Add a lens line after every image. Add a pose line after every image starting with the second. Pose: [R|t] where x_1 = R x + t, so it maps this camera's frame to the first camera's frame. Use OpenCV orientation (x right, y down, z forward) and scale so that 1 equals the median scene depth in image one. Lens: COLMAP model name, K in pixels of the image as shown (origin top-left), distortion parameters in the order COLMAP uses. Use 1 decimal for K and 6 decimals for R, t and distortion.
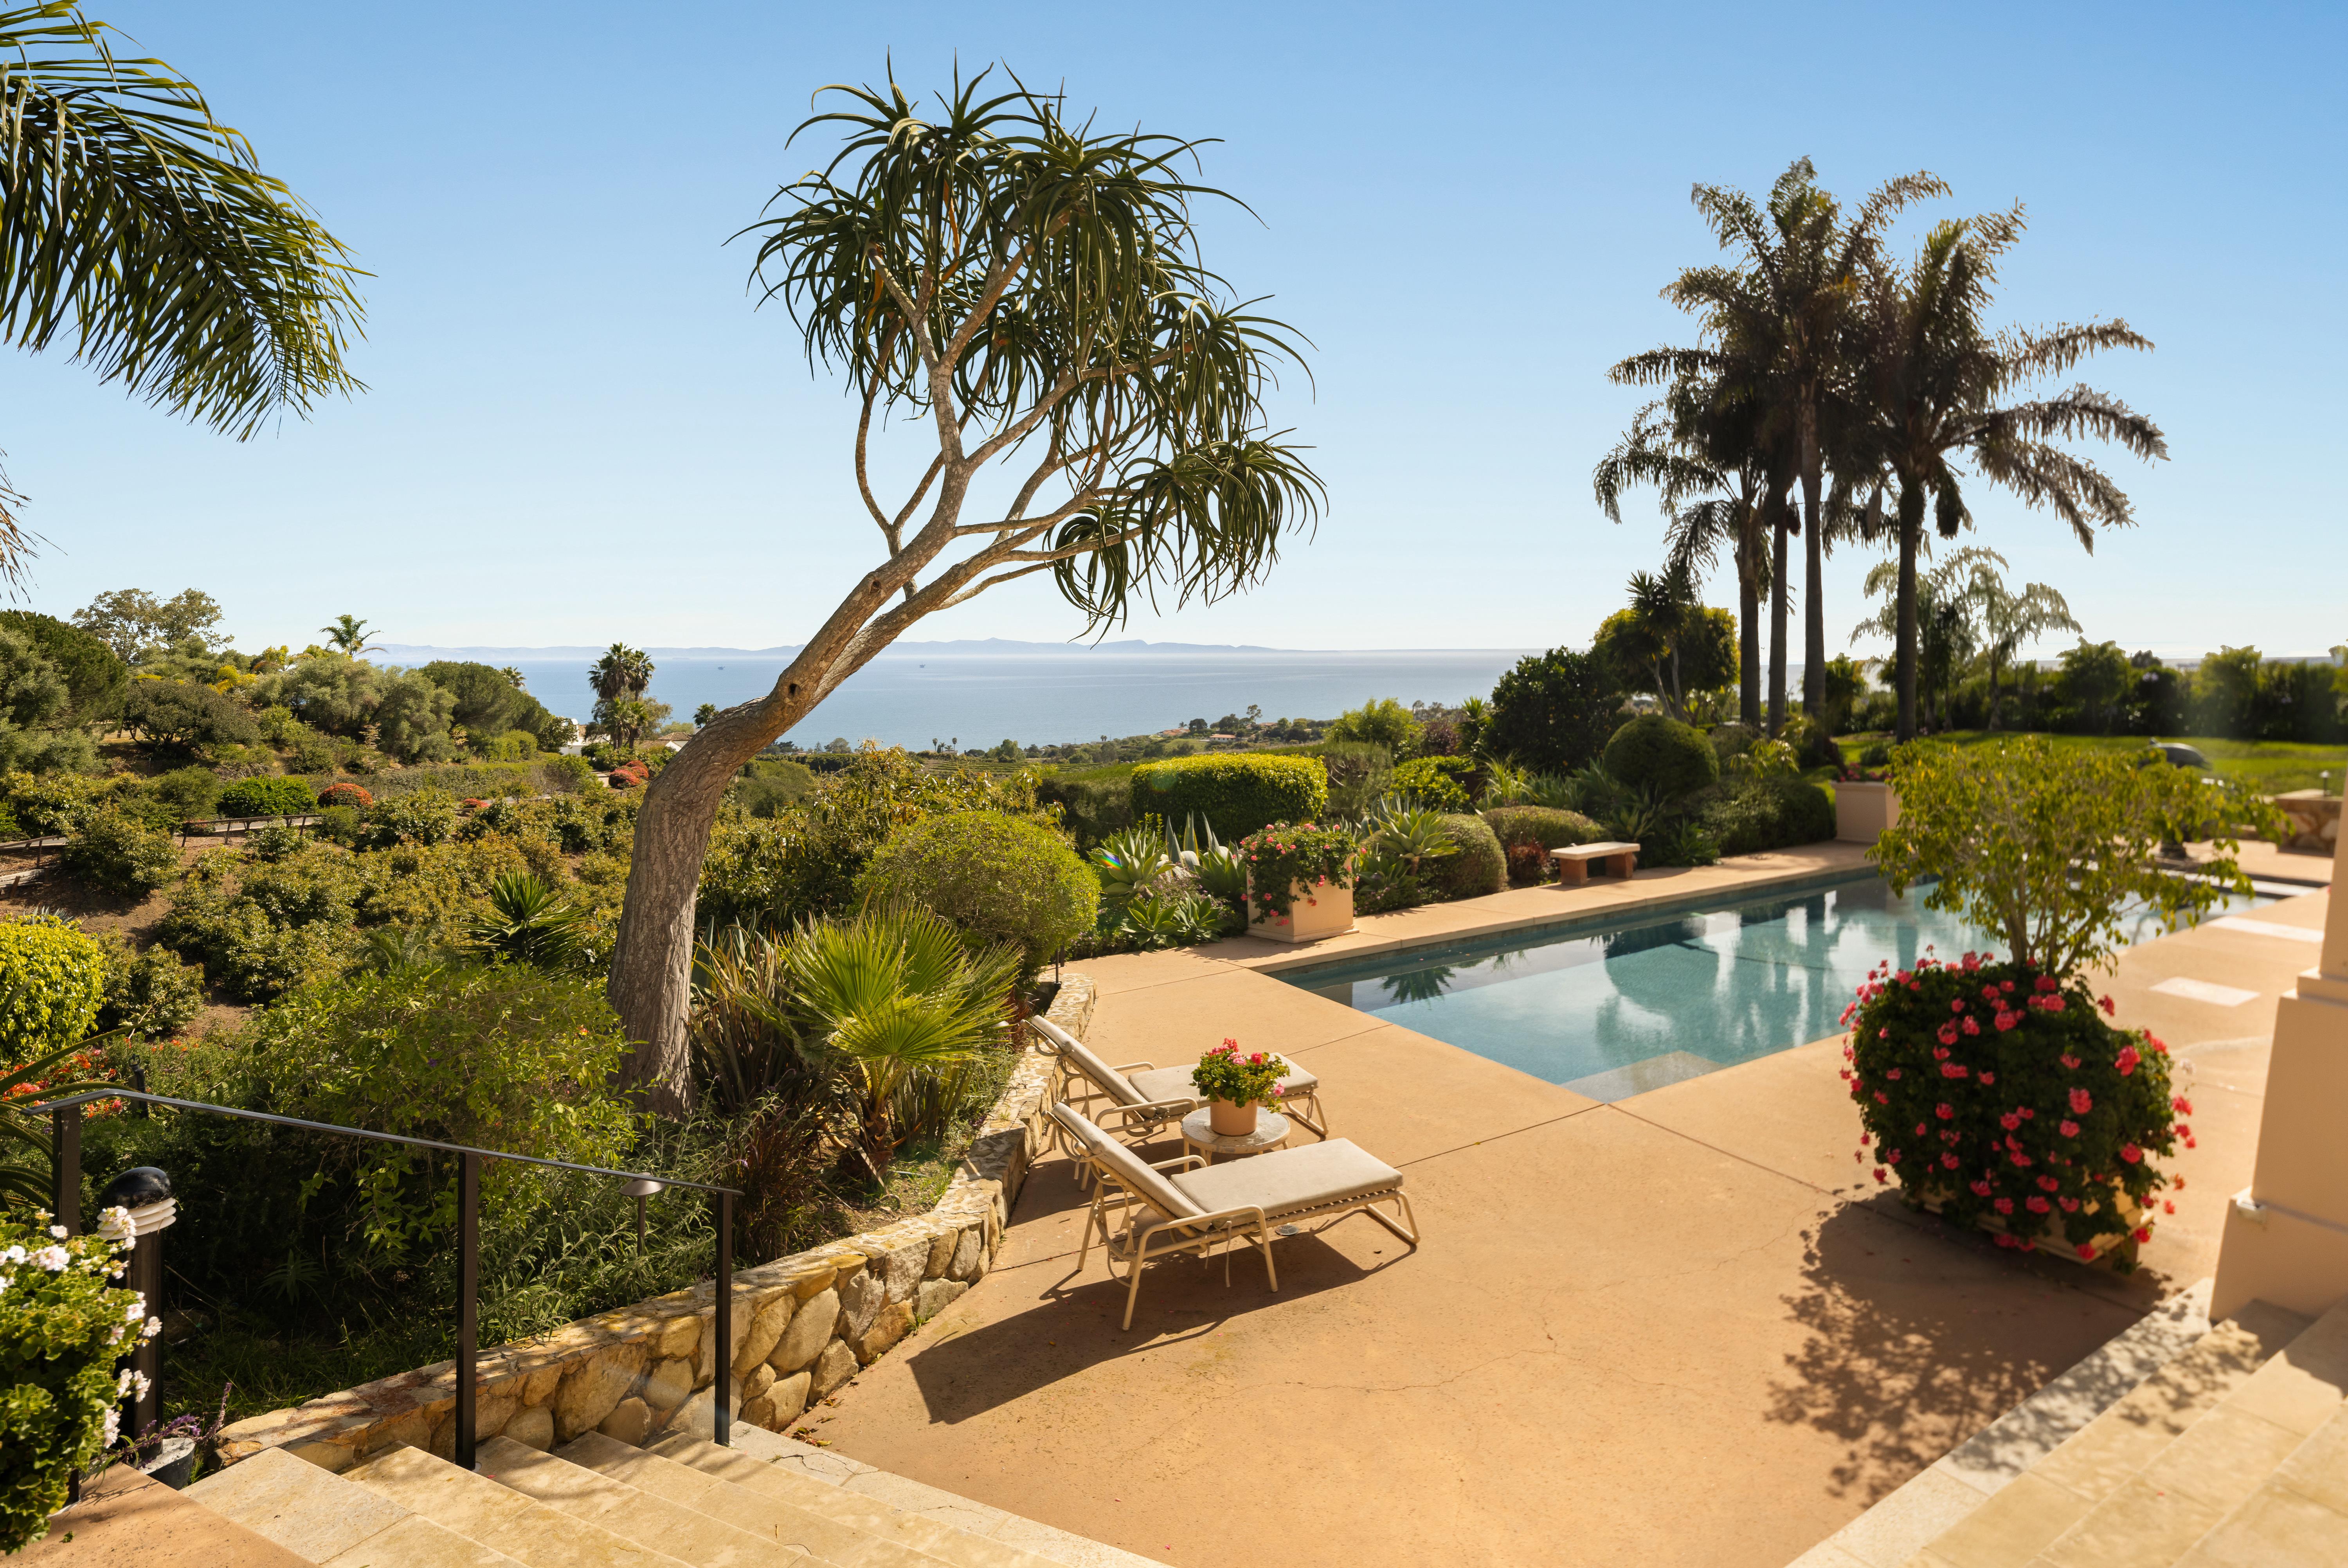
lens RADIAL K [[1227.9, 0, 1211.5], [0, 1227.9, 652.9], [0, 0, 1]] dist [0.000870, 0.000020]
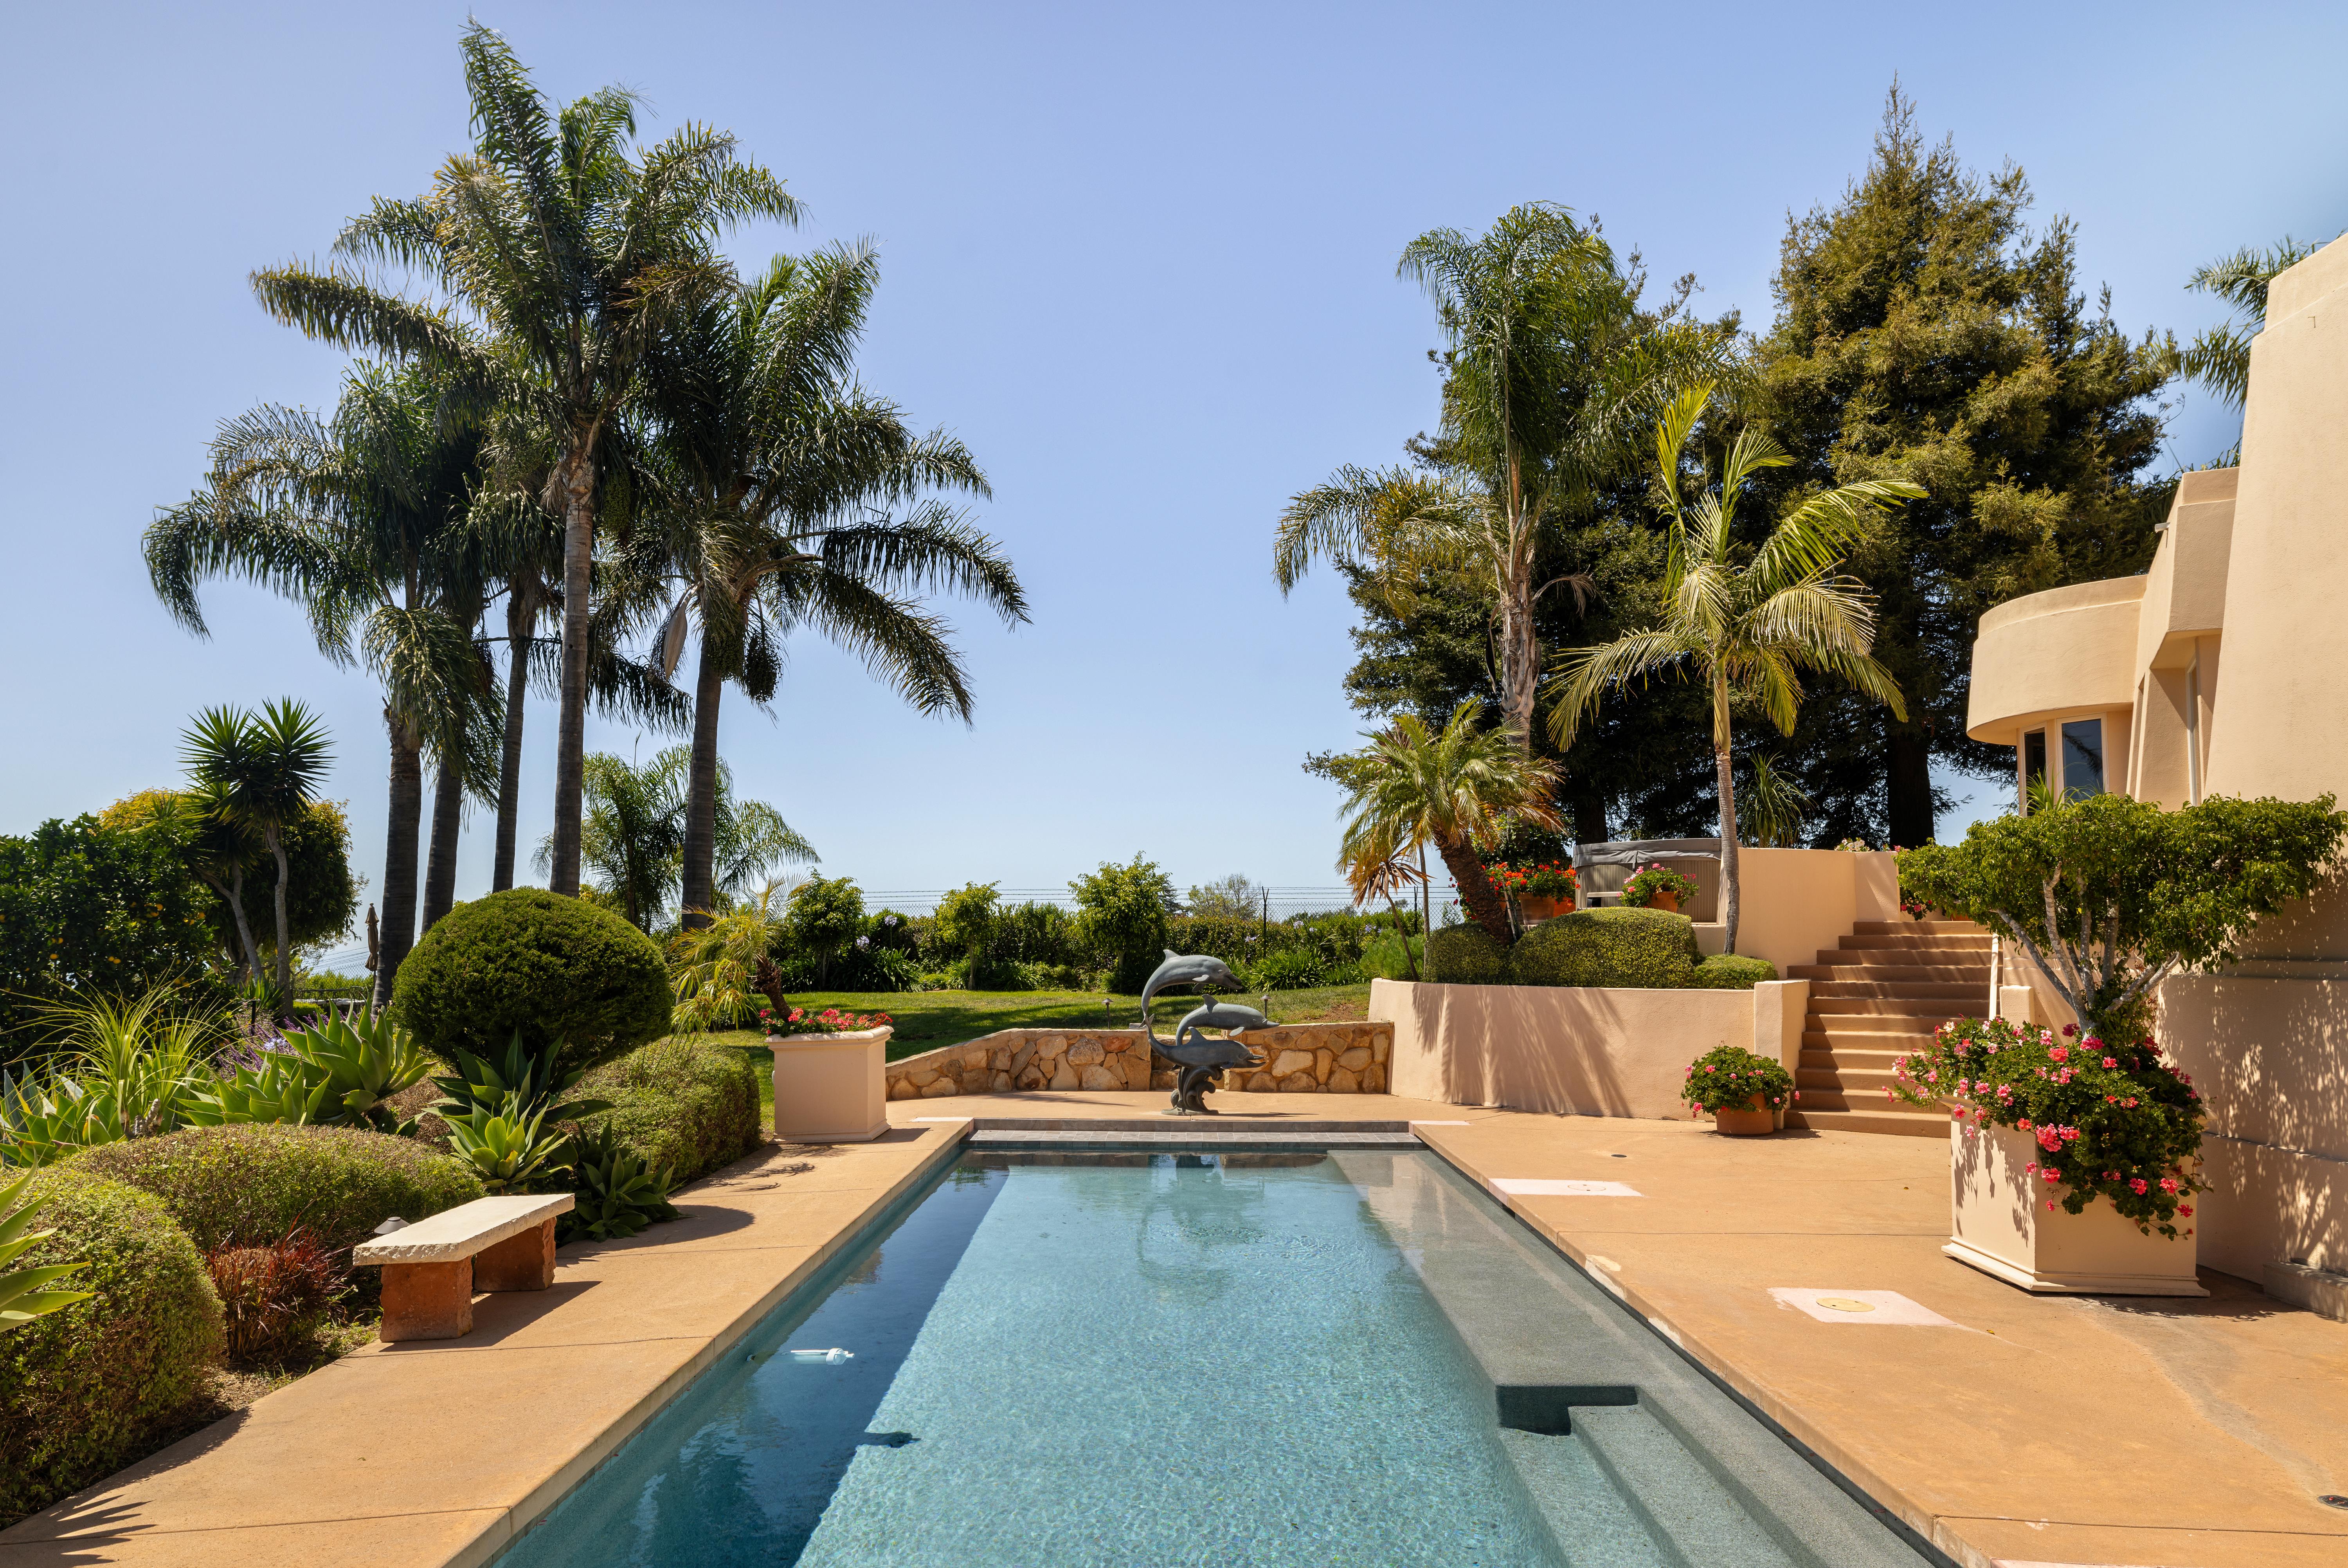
lens RADIAL K [[1464.6, 0, 1180.3], [0, 1464.6, 849.2], [0, 0, 1]] dist [0.002737, 0.000866]
pose [[0.540674, 0.065571, 0.838673, 0.059253], [-0.014226, 0.997528, -0.068820, 0.078071], [-0.841112, 0.025279, 0.540270, 0.597952]]
